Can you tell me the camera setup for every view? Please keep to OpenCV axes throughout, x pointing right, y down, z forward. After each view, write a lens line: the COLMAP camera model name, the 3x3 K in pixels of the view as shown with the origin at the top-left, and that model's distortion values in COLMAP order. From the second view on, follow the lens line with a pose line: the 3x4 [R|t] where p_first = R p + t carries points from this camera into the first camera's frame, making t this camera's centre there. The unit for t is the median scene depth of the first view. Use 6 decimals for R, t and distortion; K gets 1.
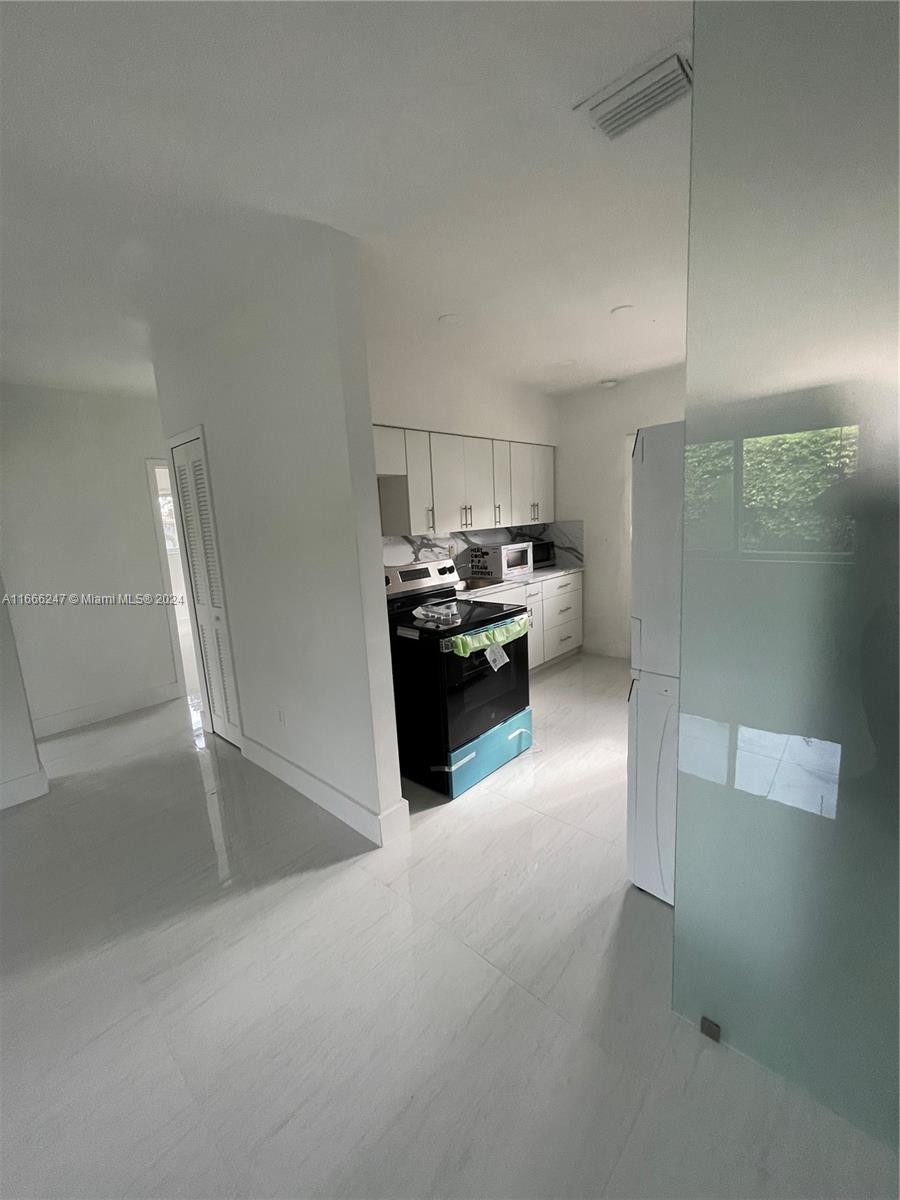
lens RADIAL K [[487.7, 0, 445.5], [0, 487.7, 598.3], [0, 0, 1]] dist [0.000428, 0.000073]
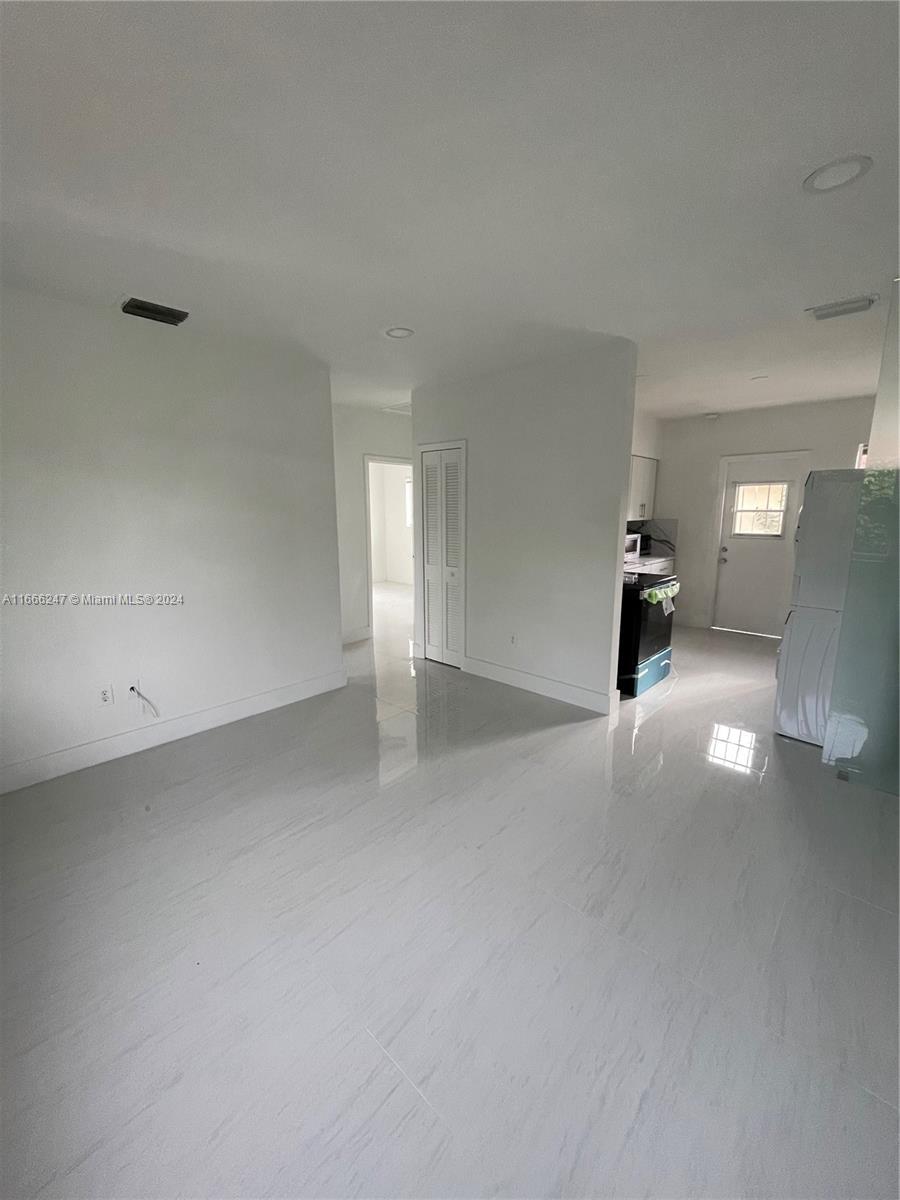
lens RADIAL K [[487.7, 0, 445.5], [0, 487.7, 598.3], [0, 0, 1]] dist [0.000428, 0.000073]
pose [[0.998540, 0.053854, 0.004217, -0.347647], [-0.053926, 0.998360, 0.019243, 0.059560], [-0.003174, -0.019442, 0.999806, -0.304403]]
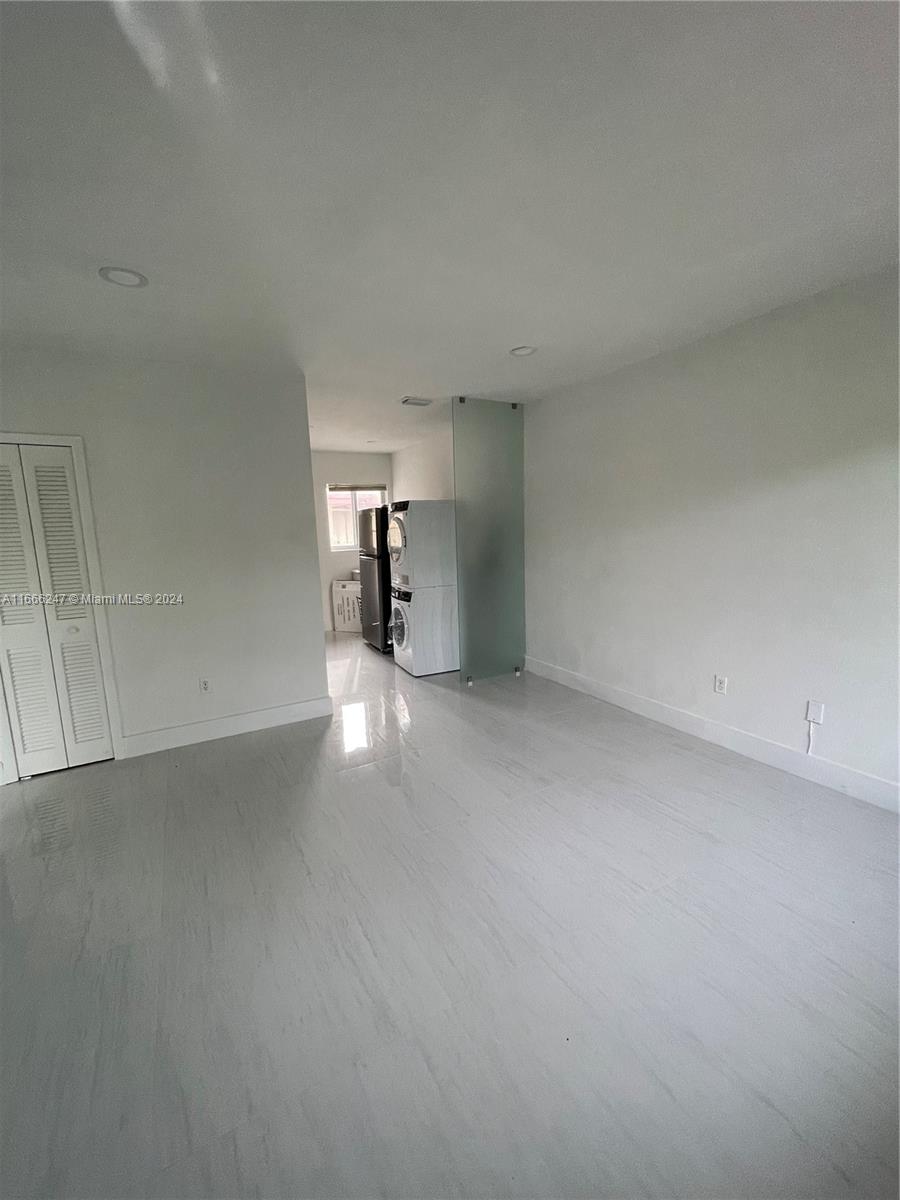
lens RADIAL K [[487.7, 0, 445.5], [0, 487.7, 598.3], [0, 0, 1]] dist [0.000428, 0.000073]
pose [[0.338520, -0.095355, 0.936115, -0.791245], [0.176868, 0.983568, 0.036229, 0.052581], [-0.924187, 0.153304, 0.349823, -0.022709]]
